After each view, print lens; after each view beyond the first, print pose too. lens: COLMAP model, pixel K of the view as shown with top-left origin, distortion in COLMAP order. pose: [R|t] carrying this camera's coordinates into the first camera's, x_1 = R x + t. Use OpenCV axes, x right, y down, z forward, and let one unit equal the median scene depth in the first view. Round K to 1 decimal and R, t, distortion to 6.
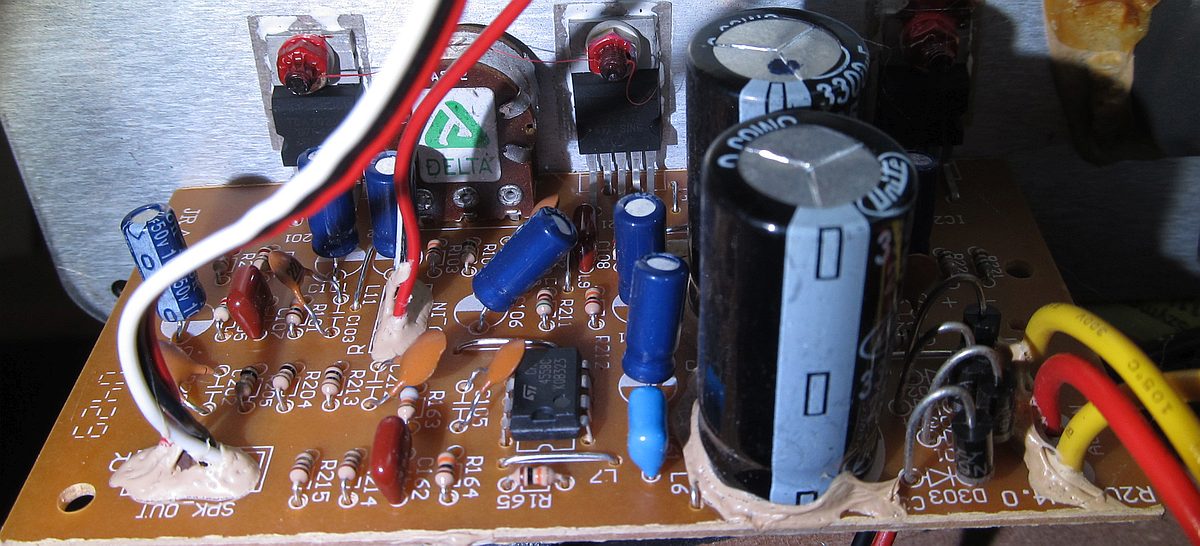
lens RADIAL K [[1024.3, 0, 654.1], [0, 1024.3, 274.2], [0, 0, 1]] dist [0.003123, 0.002979]
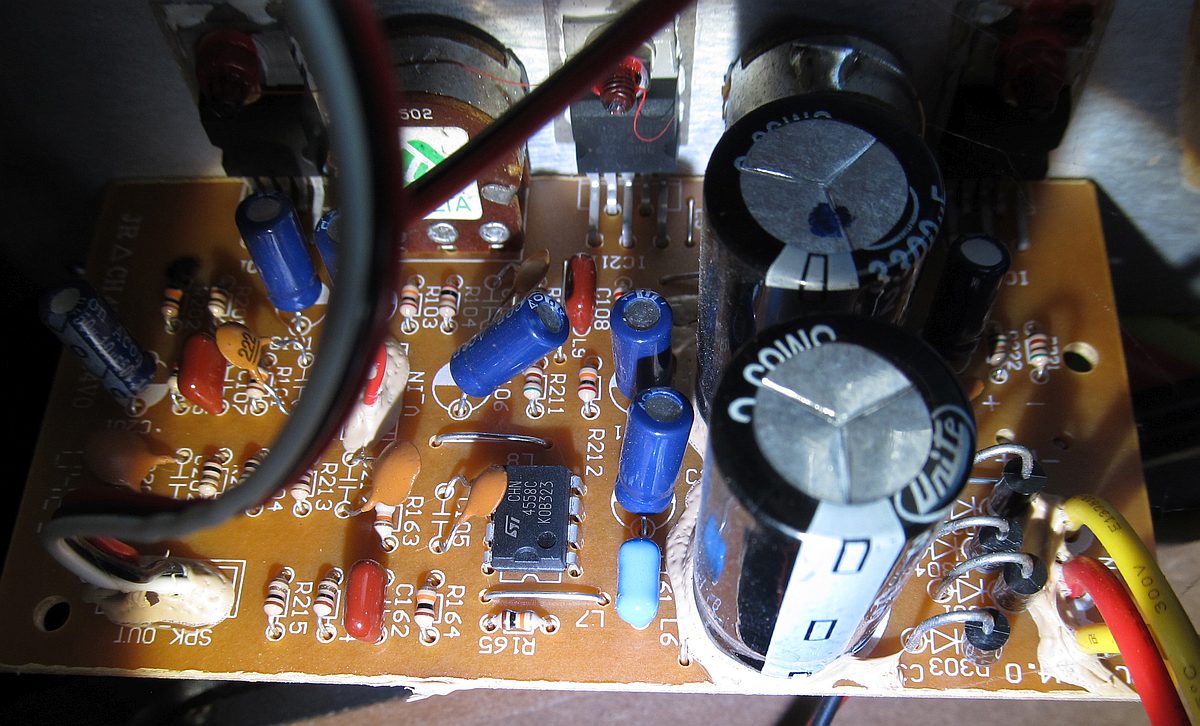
lens RADIAL K [[977.4, 0, 647.8], [0, 977.4, 415.7], [0, 0, 1]] dist [-0.011712, -0.006958]
pose [[0.998429, 0.051661, -0.021700, 0.014323], [-0.037010, 0.898778, 0.436839, -0.379021], [0.042071, -0.435350, 0.899278, 0.273095]]
